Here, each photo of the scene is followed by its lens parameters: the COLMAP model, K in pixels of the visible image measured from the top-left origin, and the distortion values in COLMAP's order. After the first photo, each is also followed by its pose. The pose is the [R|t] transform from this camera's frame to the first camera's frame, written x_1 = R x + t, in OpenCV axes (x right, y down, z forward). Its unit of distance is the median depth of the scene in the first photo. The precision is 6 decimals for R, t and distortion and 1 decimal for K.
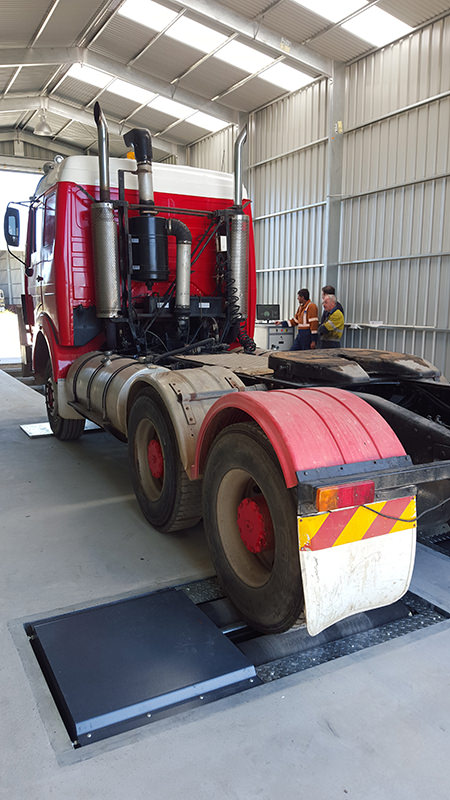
lens RADIAL K [[595.9, 0, 225.0], [0, 595.9, 400.0], [0, 0, 1]] dist [0.098326, -0.189752]
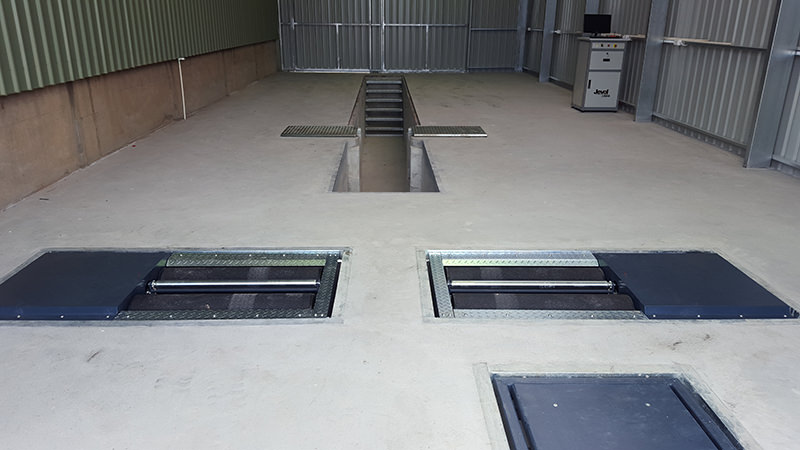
lens RADIAL K [[595.9, 0, 400.0], [0, 595.9, 225.0], [0, 0, 1]] dist [0.098326, -0.189752]
pose [[0.882501, 0.157672, -0.443093, 0.437422], [-0.080748, 0.978935, 0.187524, -0.000992], [0.463327, -0.129711, 0.876643, 0.085687]]
